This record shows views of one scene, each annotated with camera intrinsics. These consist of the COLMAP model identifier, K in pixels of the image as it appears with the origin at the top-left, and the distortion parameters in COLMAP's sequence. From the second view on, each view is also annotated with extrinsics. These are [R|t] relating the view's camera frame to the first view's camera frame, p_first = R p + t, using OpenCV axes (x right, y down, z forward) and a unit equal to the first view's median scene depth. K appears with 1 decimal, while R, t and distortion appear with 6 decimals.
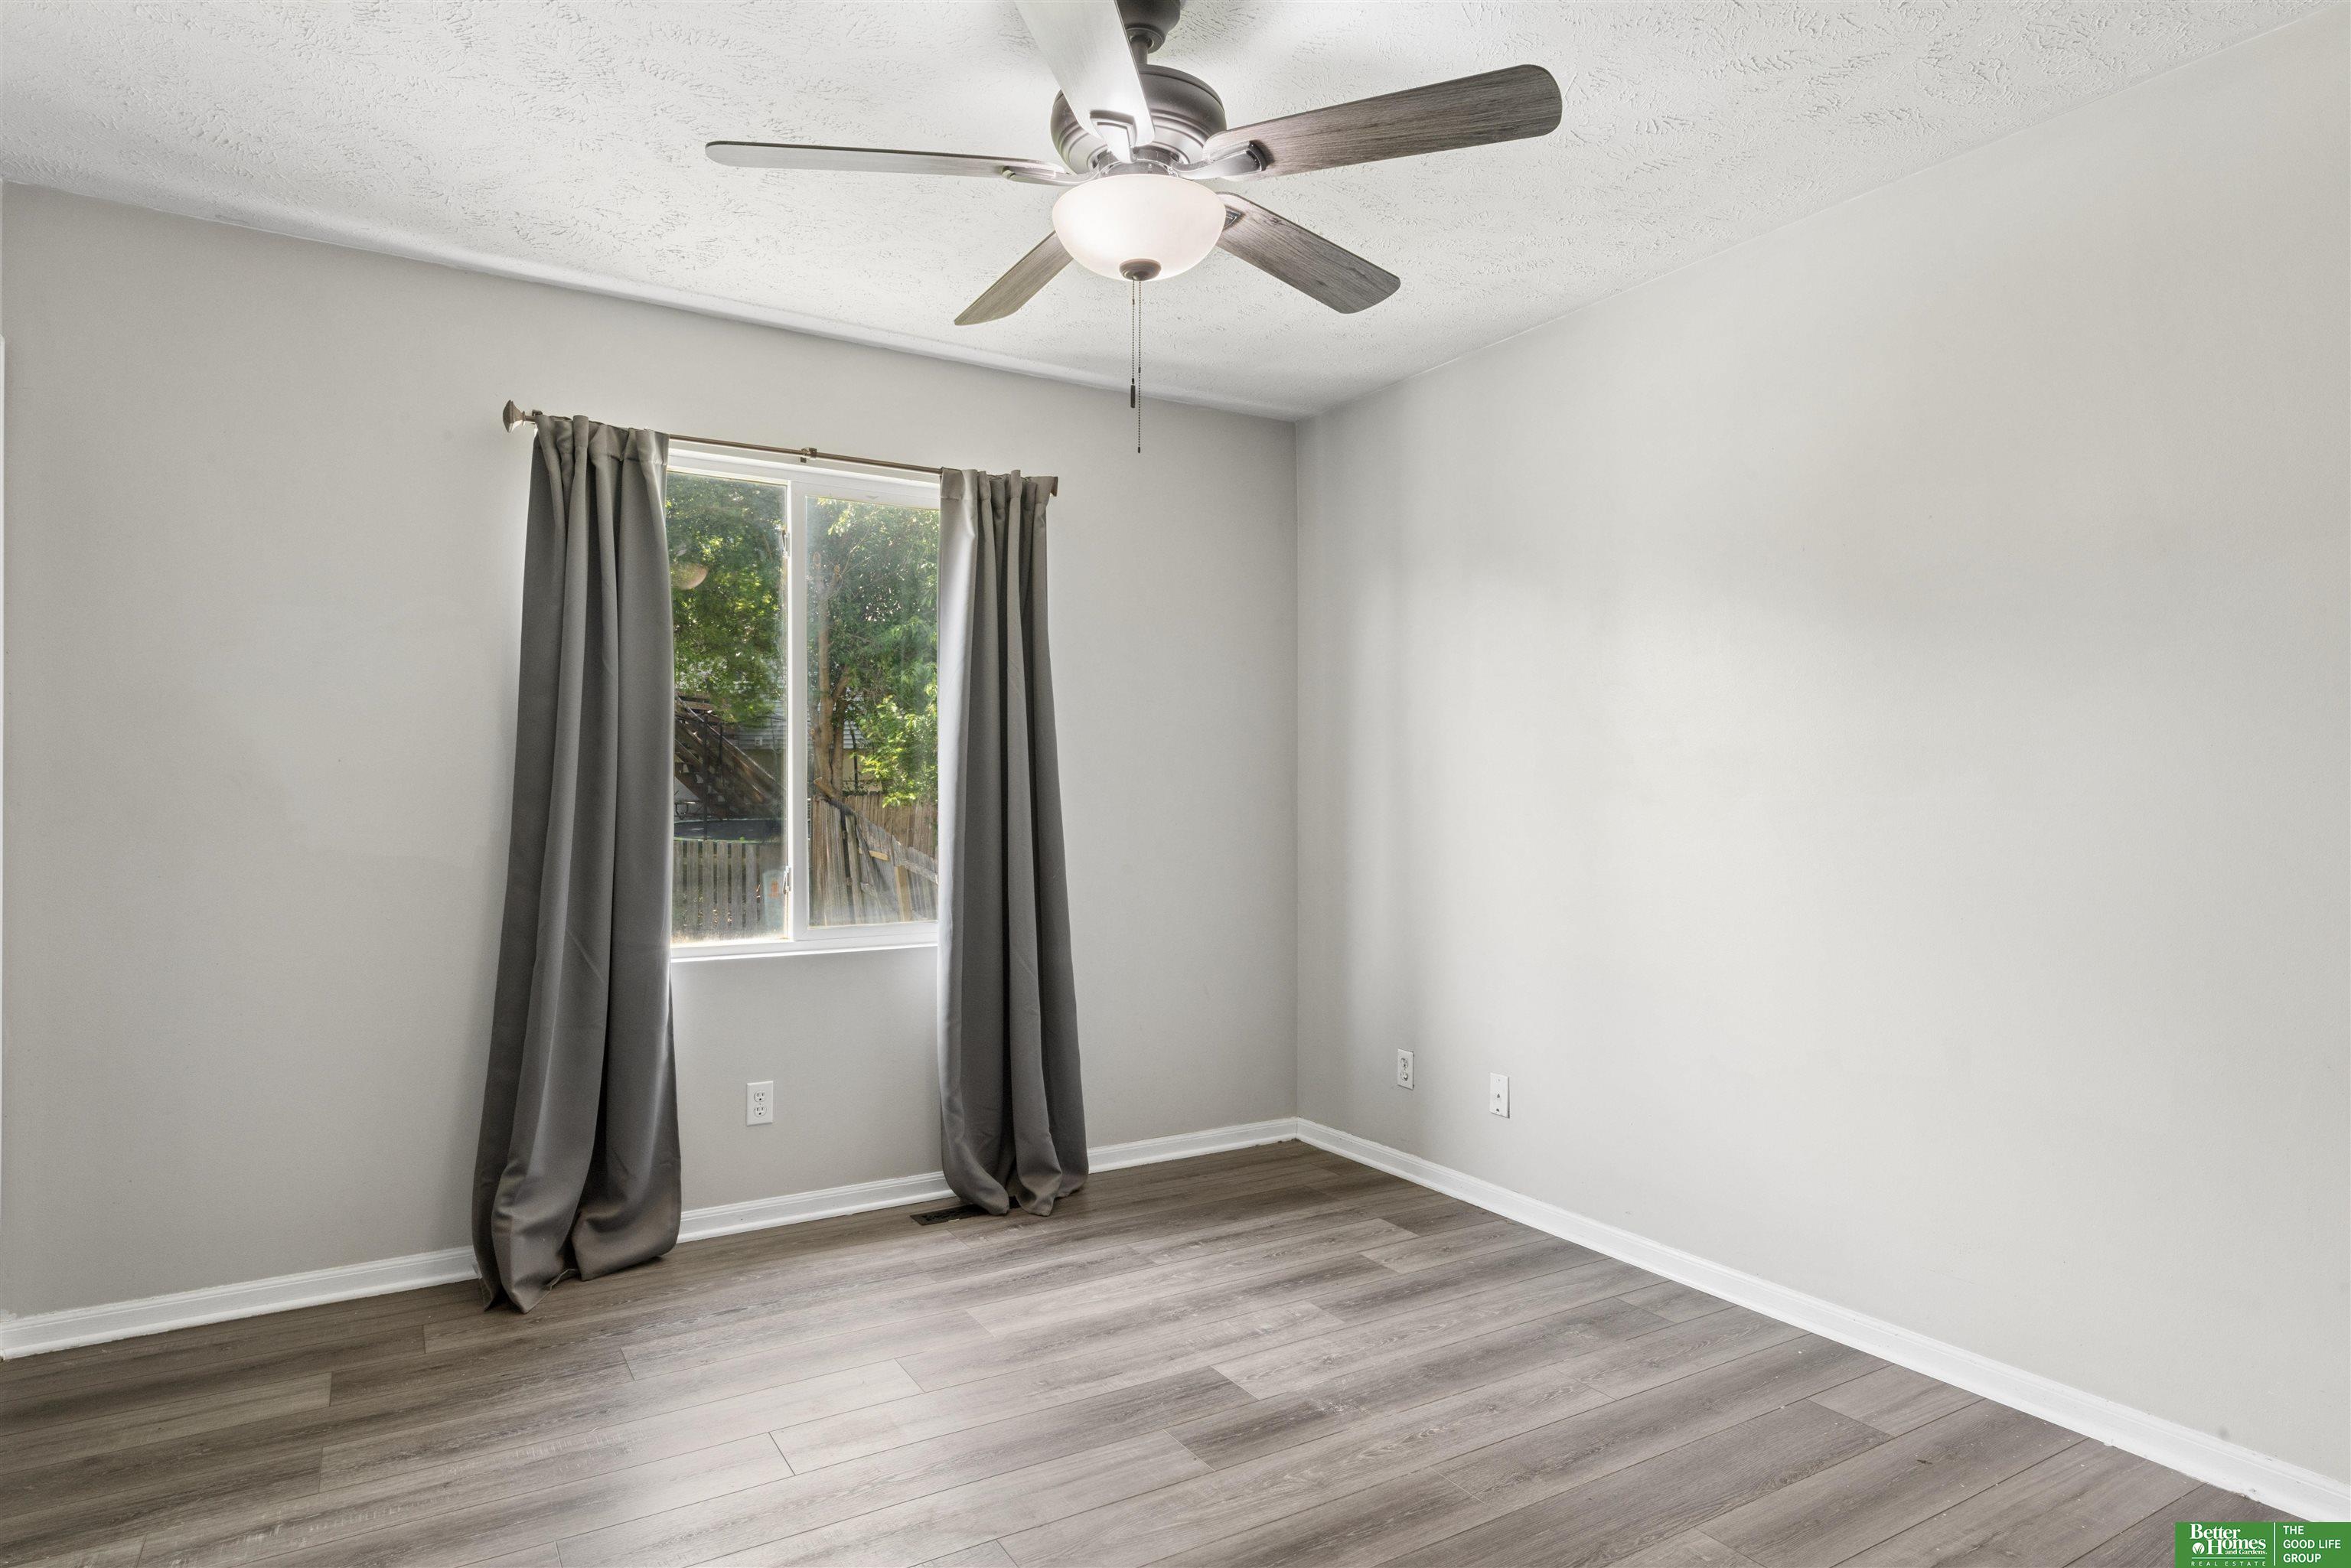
lens RADIAL K [[1290.5, 0, 1154.0], [0, 1290.5, 781.0], [0, 0, 1]] dist [0.005402, -0.001107]
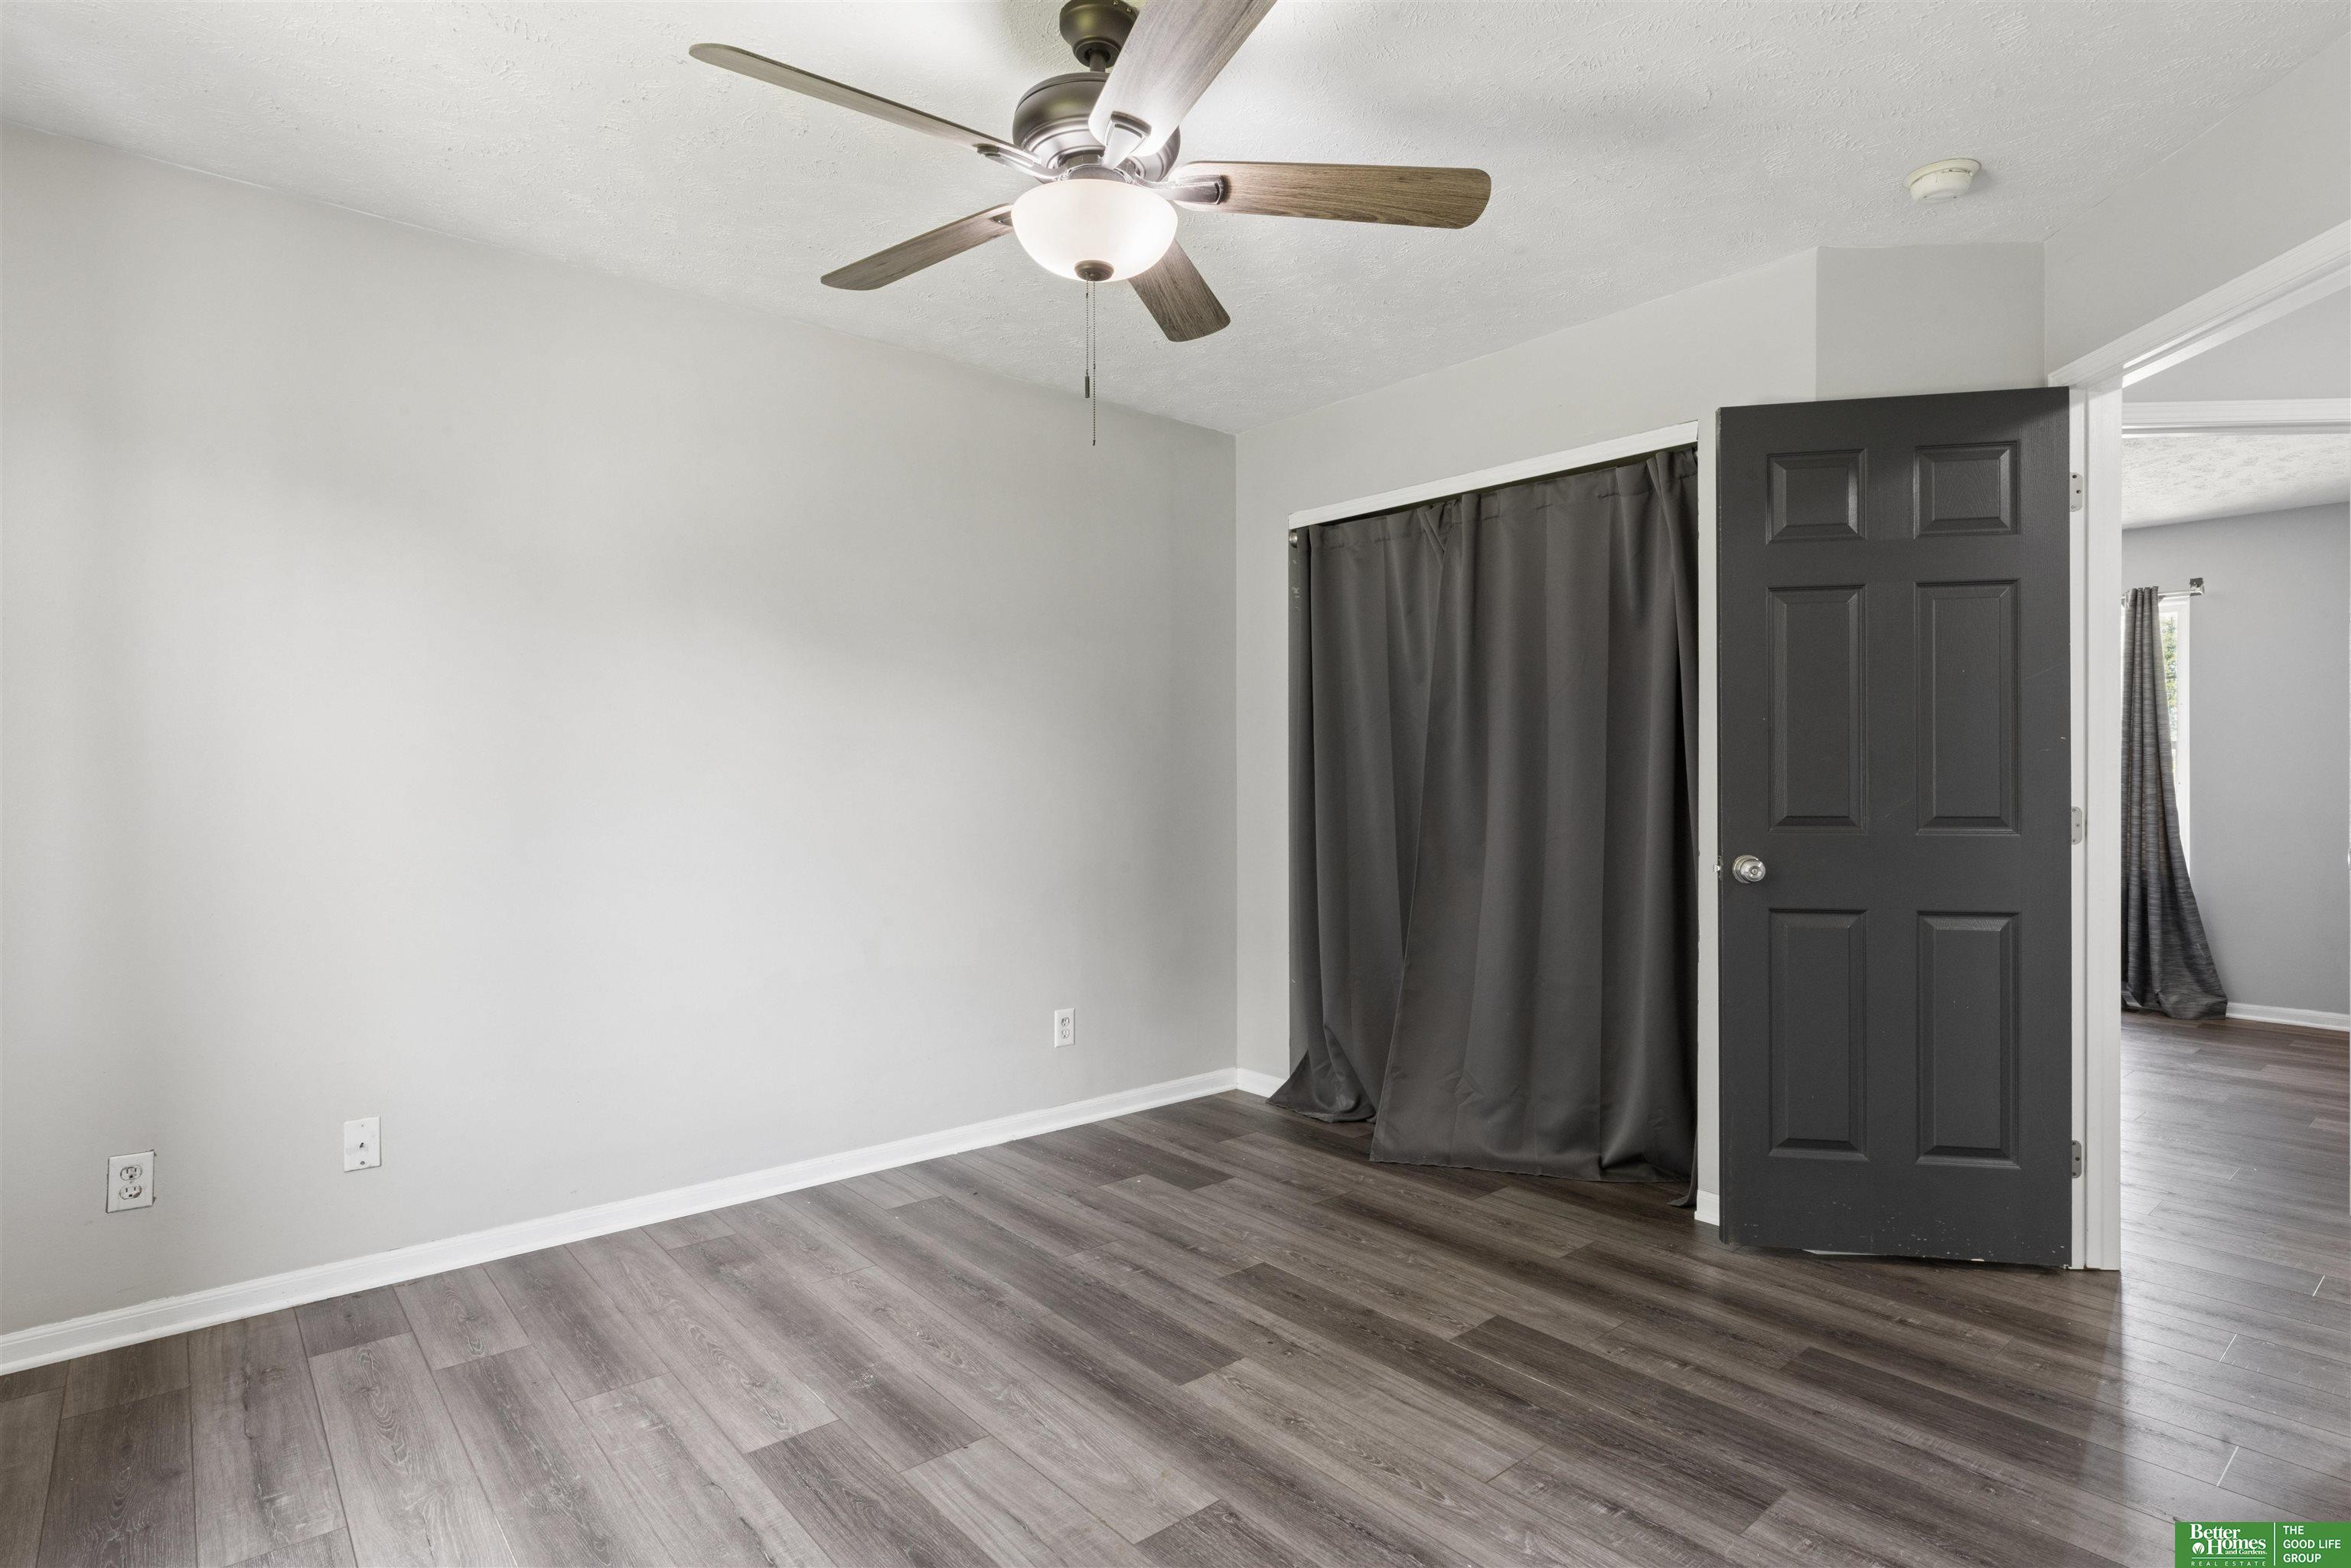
lens RADIAL K [[1228.2, 0, 1170.0], [0, 1228.2, 776.7], [0, 0, 1]] dist [-0.001945, -0.000390]
pose [[-0.146278, -0.008390, 0.989208, -0.777591], [-0.004083, 0.999961, 0.007878, 0.005757], [-0.989235, -0.002886, -0.146307, 0.841421]]
